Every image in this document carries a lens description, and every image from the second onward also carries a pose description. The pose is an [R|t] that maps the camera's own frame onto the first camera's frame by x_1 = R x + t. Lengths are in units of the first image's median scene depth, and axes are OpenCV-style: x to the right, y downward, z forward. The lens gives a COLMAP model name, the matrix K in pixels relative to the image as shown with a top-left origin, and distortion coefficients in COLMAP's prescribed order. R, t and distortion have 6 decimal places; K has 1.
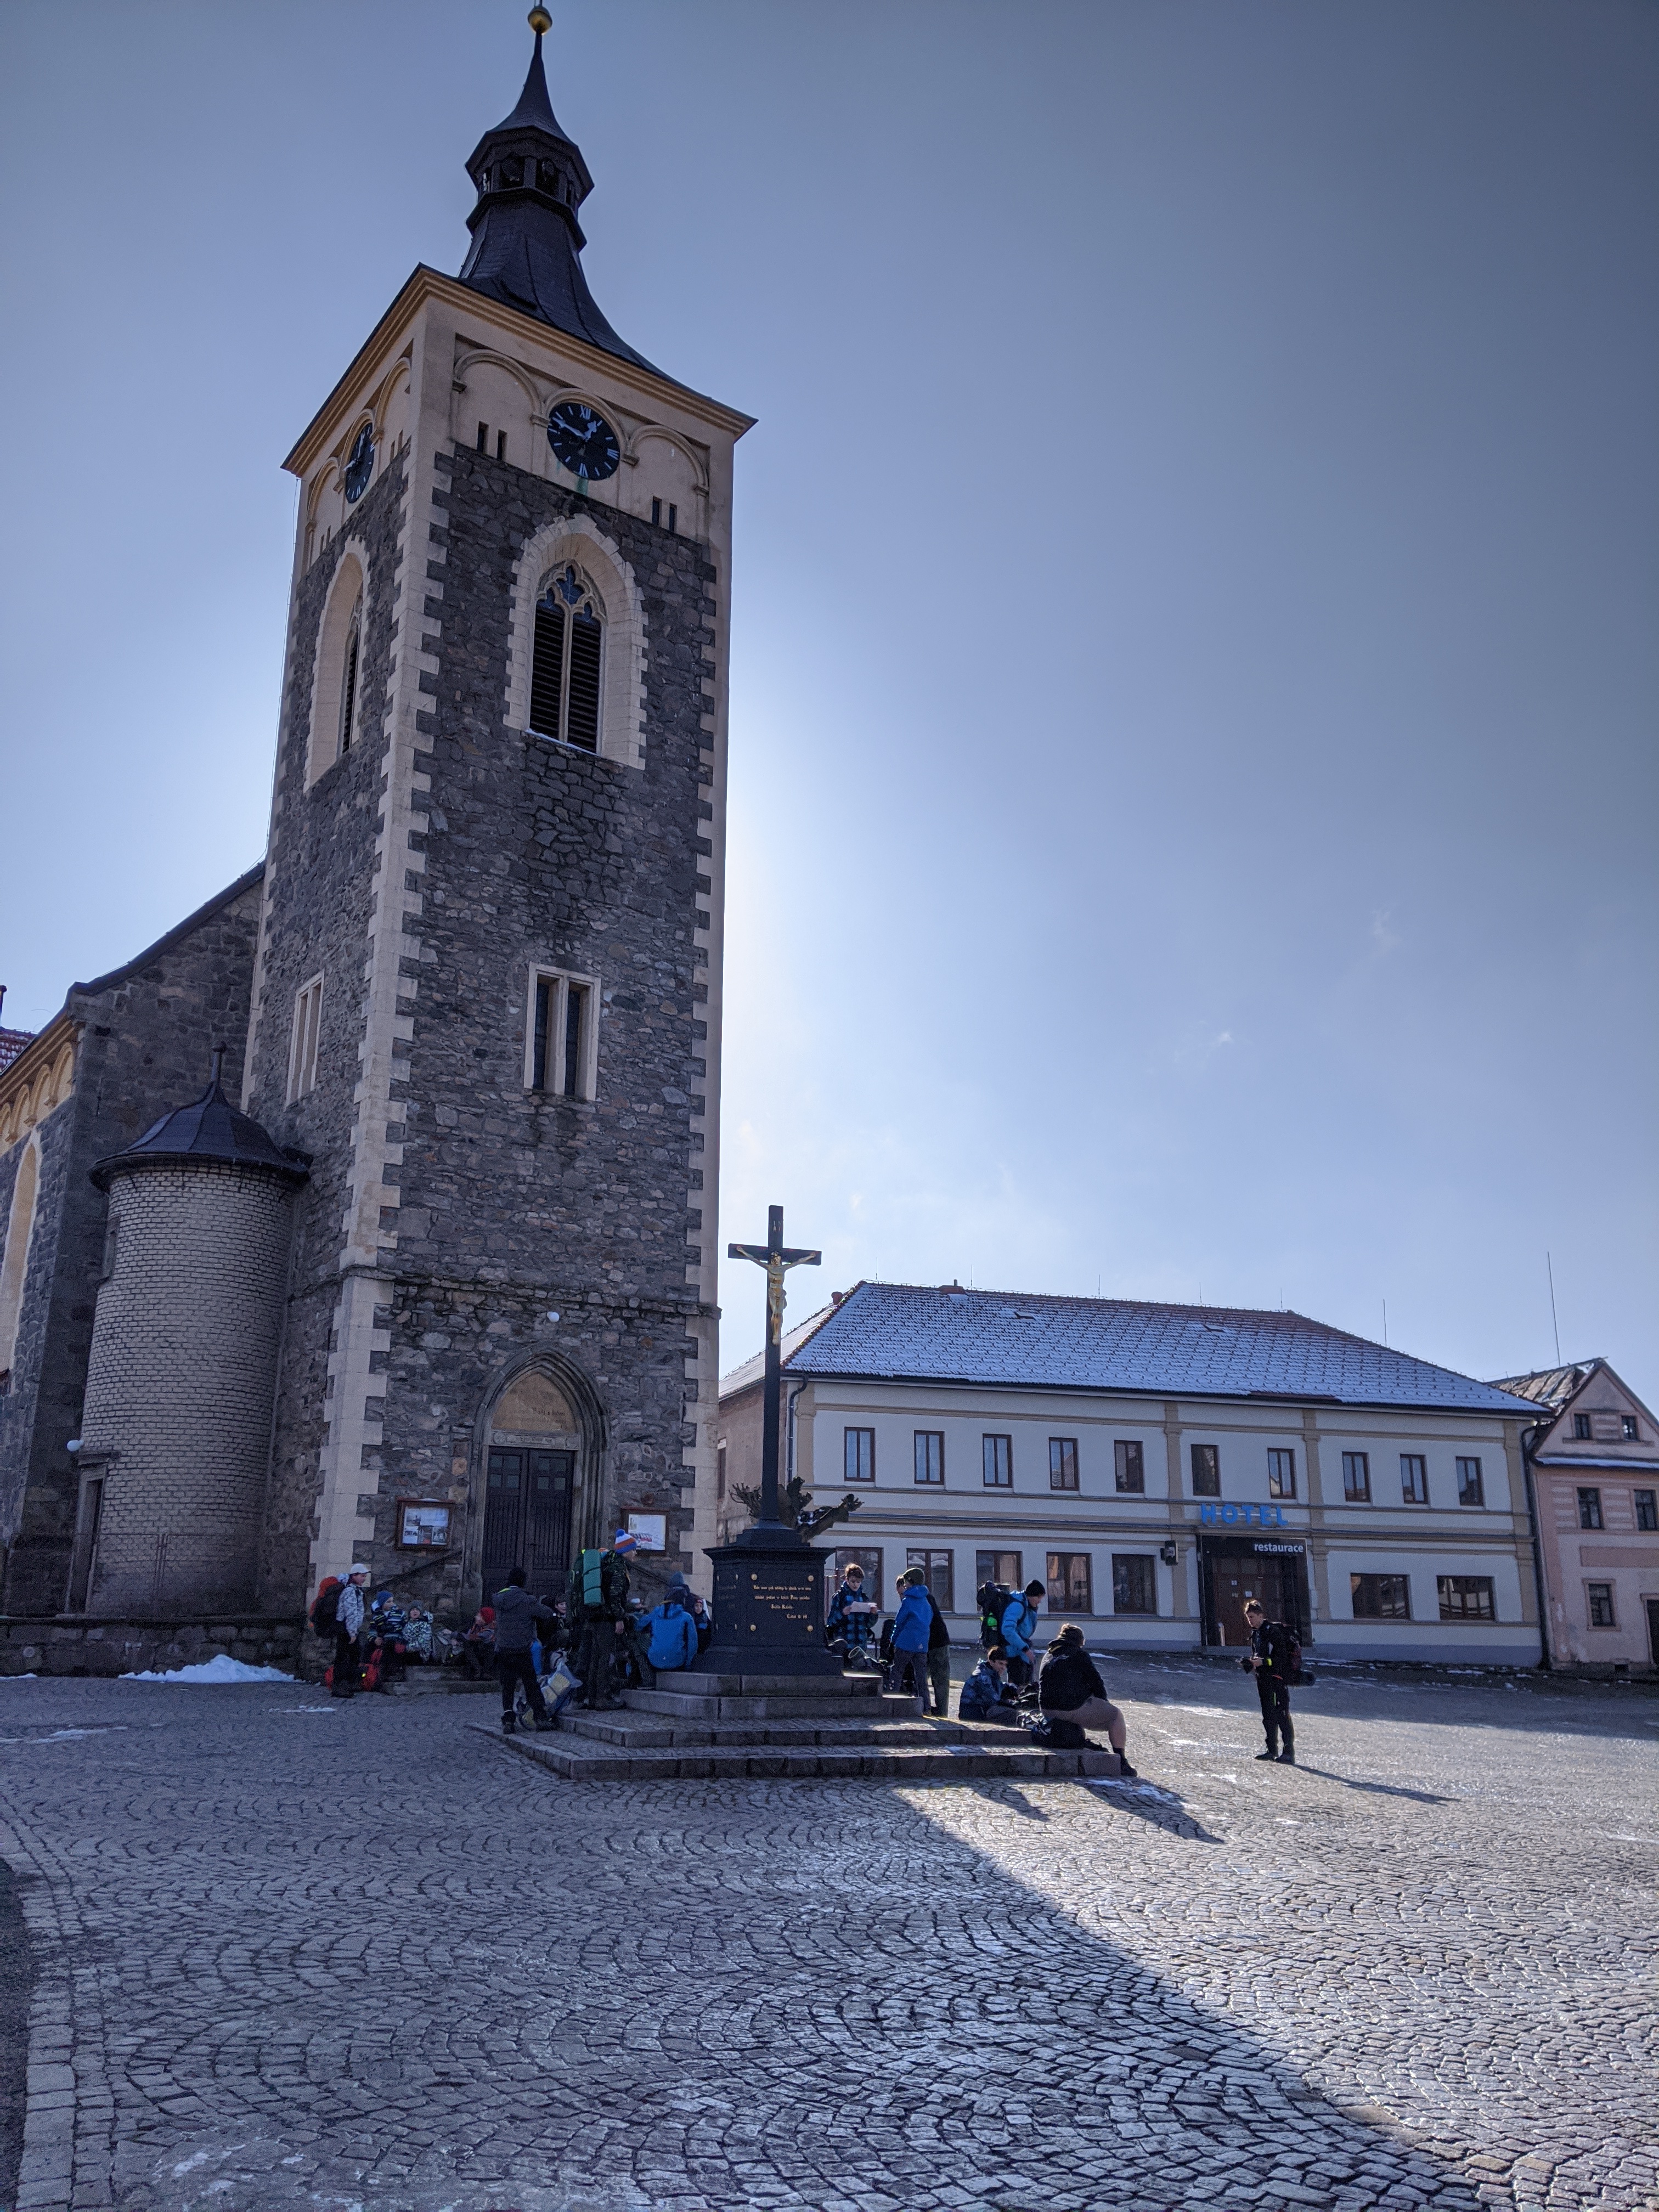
lens RADIAL K [[1754.2, 0, 825.0], [0, 1754.2, 1135.7], [0, 0, 1]] dist [0.206008, -0.511696]
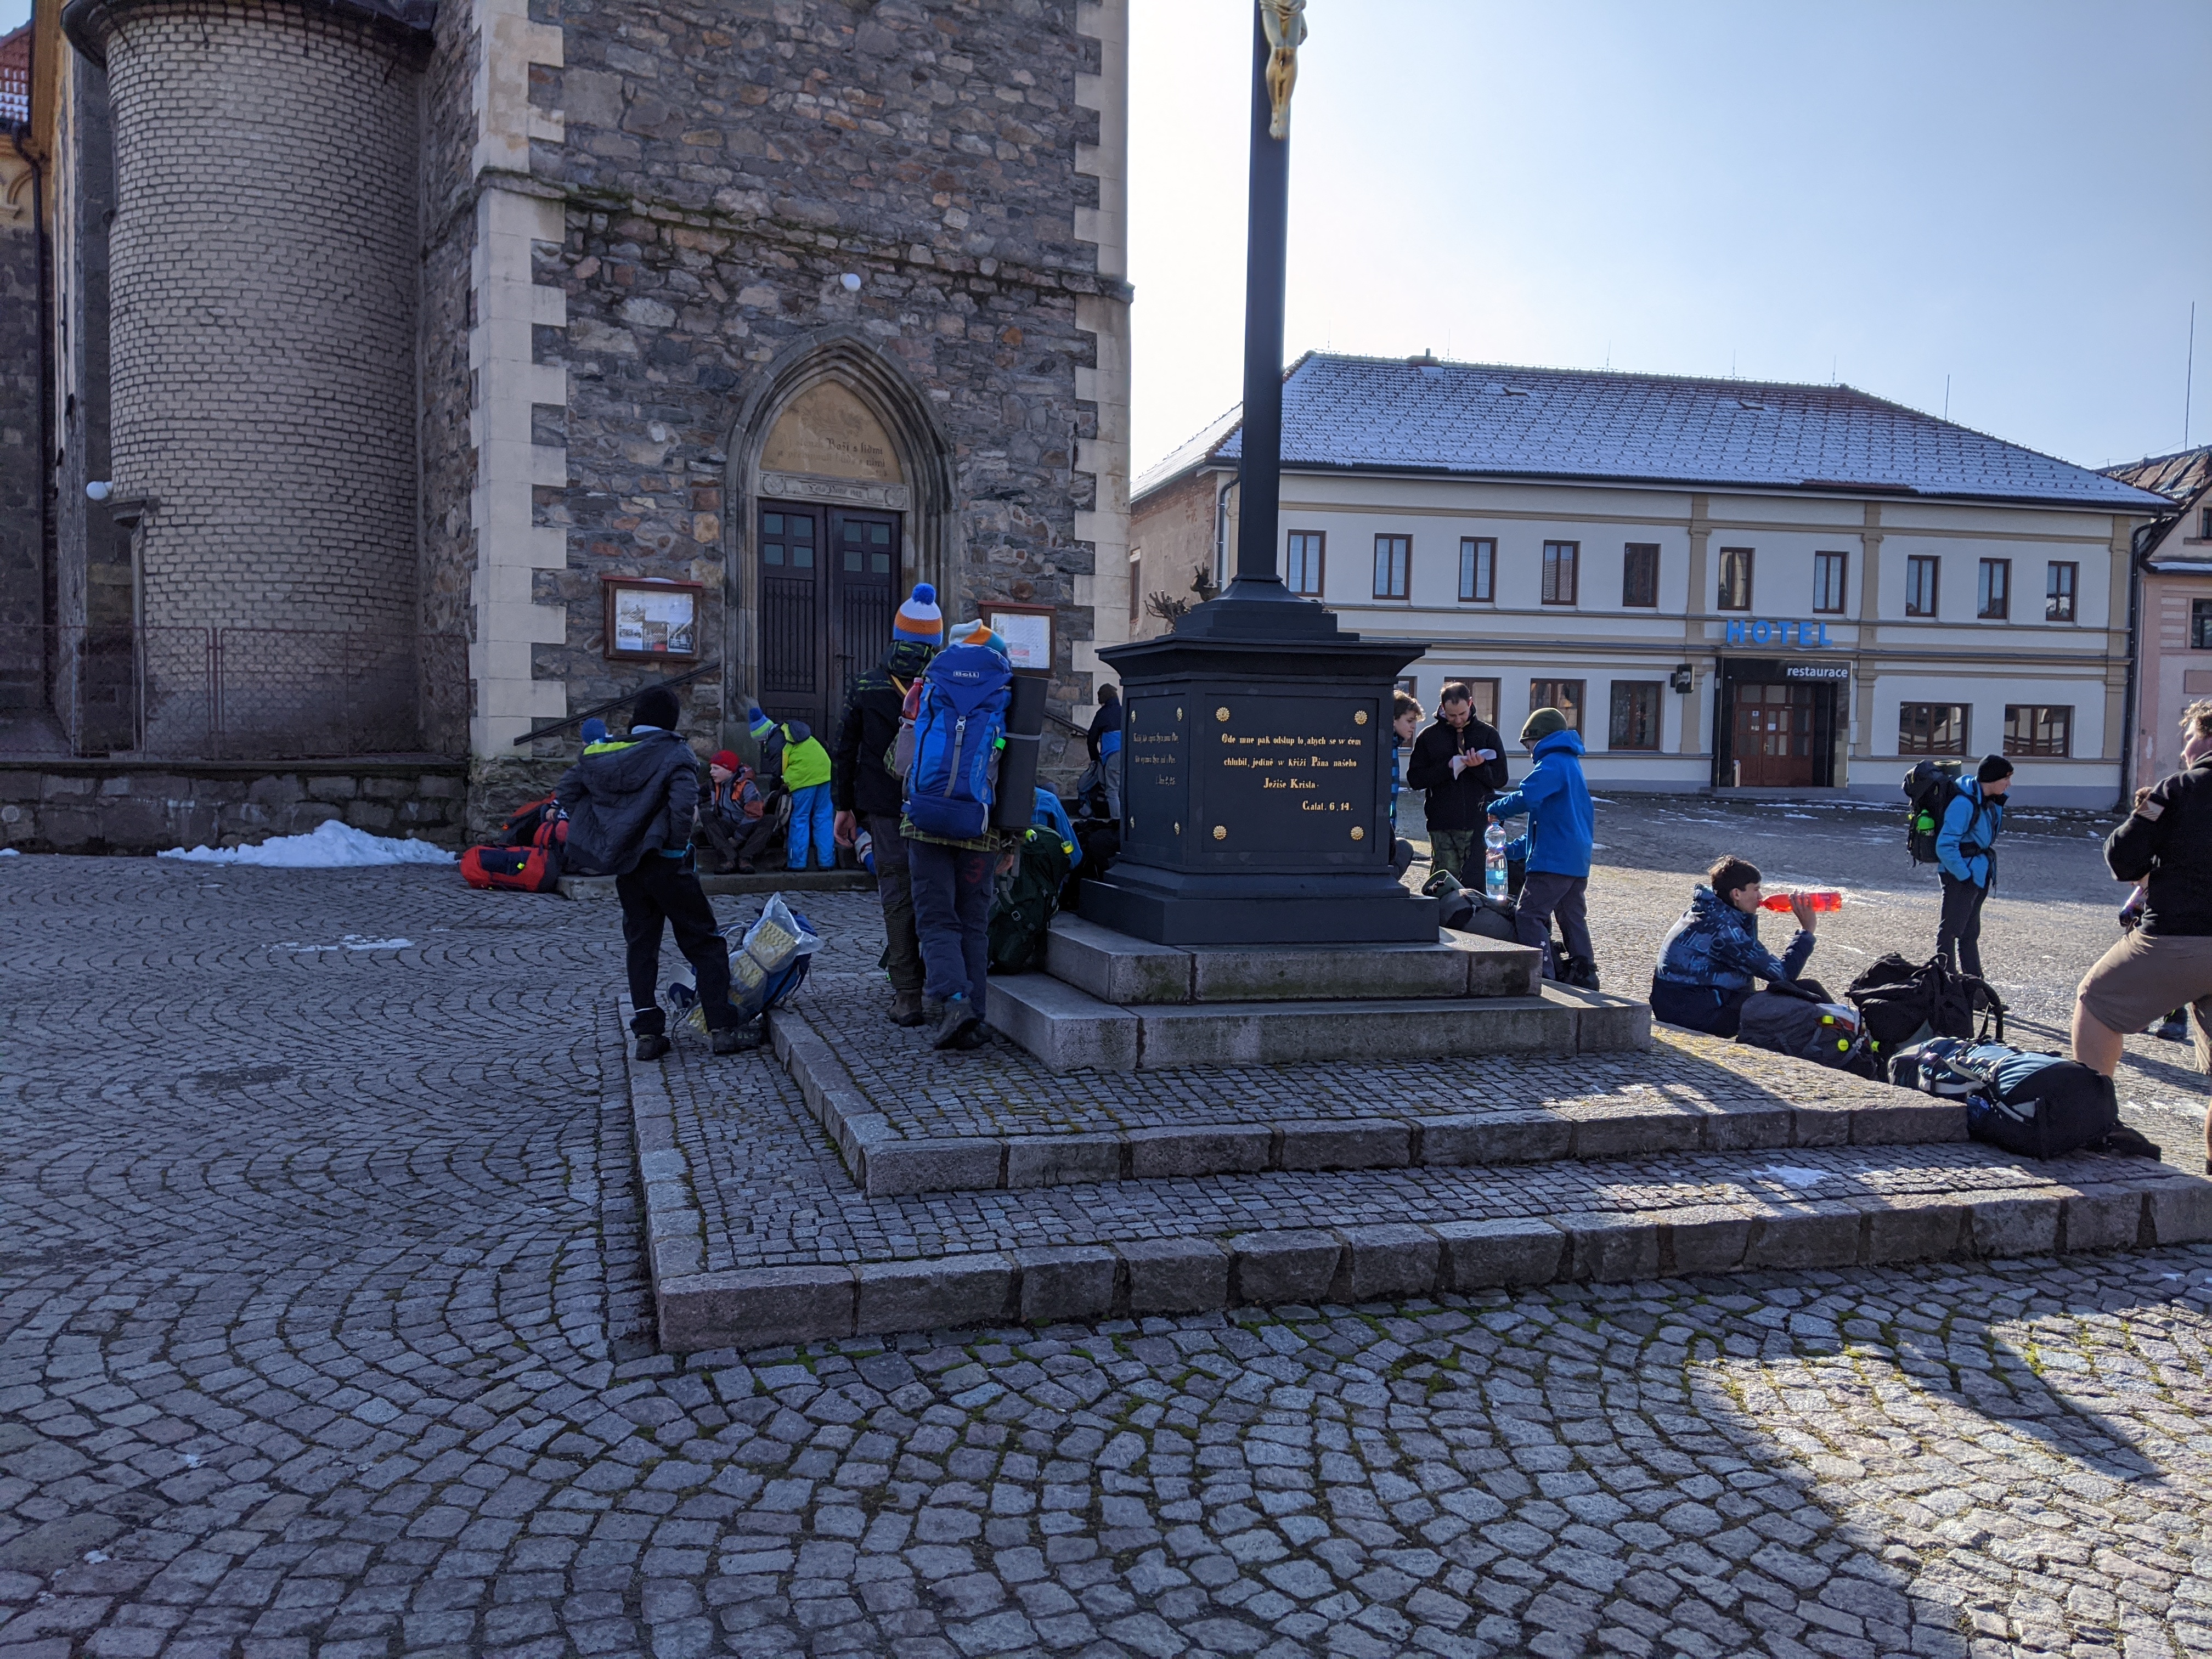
lens RADIAL K [[1754.9, 0, 1114.9], [0, 1754.9, 834.2], [0, 0, 1]] dist [0.097850, -0.157457]
pose [[0.997655, 0.011472, -0.067470, -0.022634], [0.010126, 0.950258, 0.311301, 0.090542], [0.067685, -0.311254, 0.947913, 0.370837]]
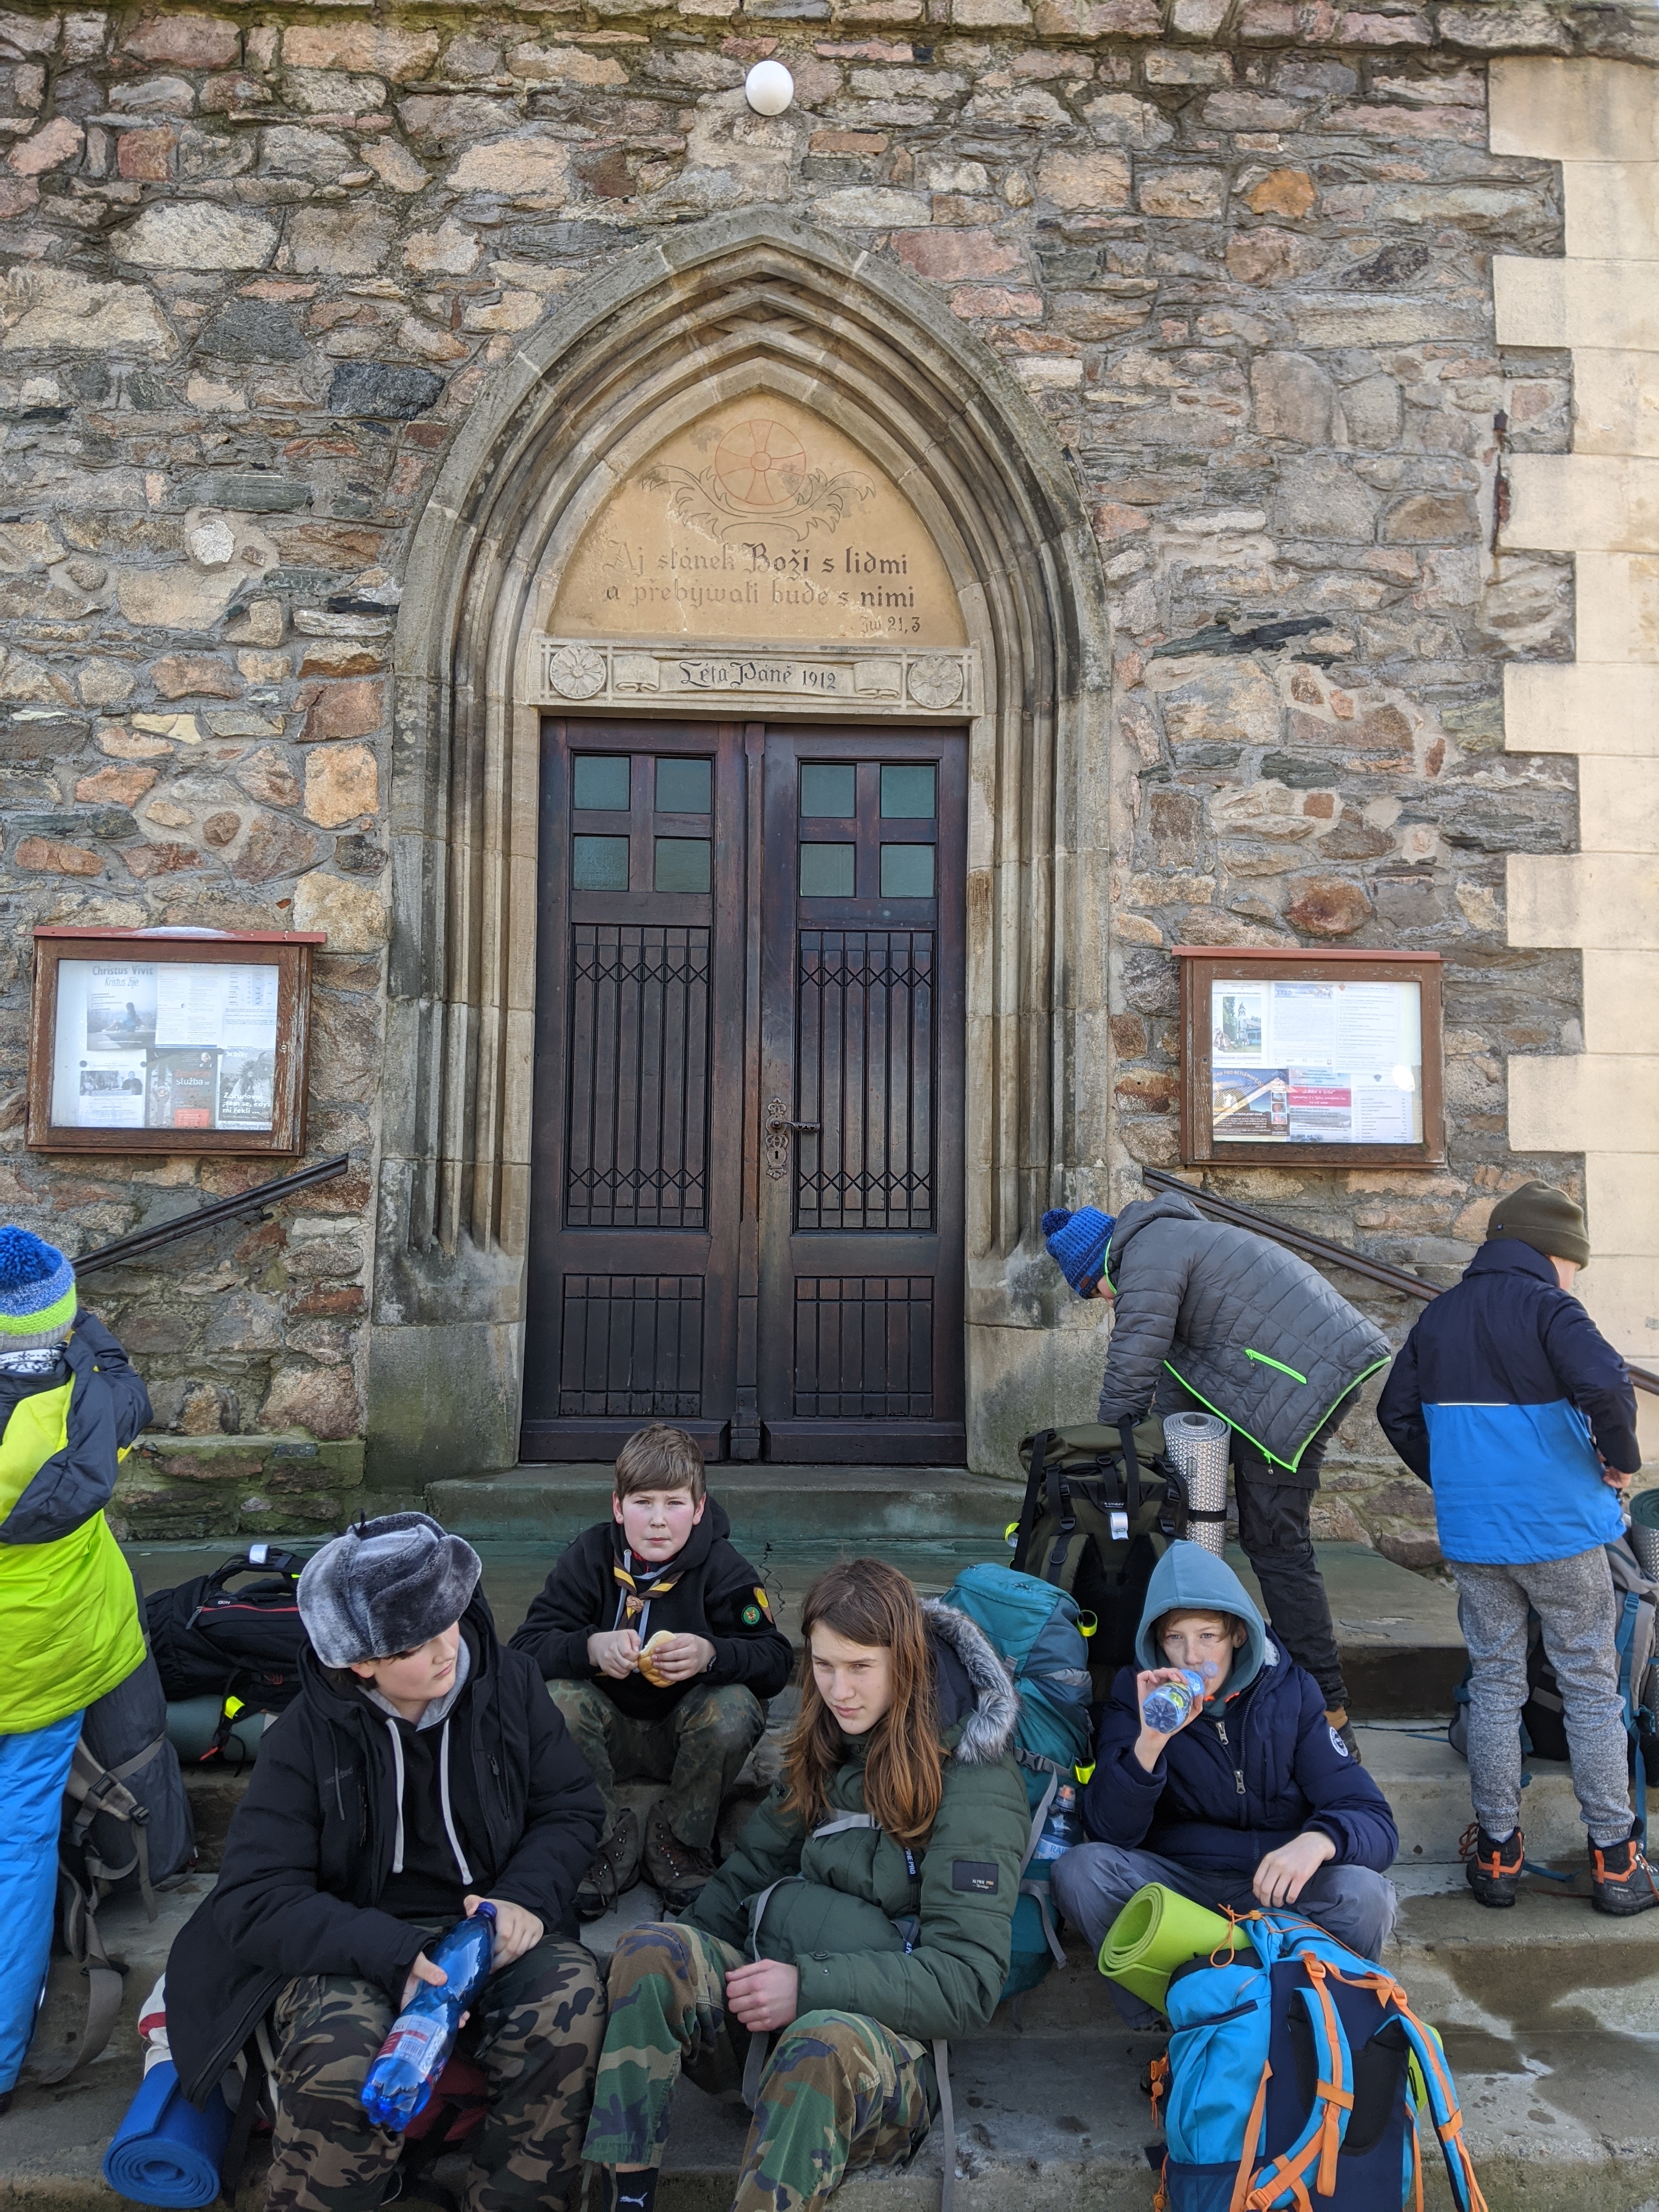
lens RADIAL K [[1754.9, 0, 836.1], [0, 1754.9, 1098.7], [0, 0, 1]] dist [0.097850, -0.157457]
pose [[0.837072, -0.040974, -0.545557, -0.034303], [0.140343, 0.979905, 0.141738, 0.184227], [0.528786, -0.195210, 0.826001, 0.772570]]
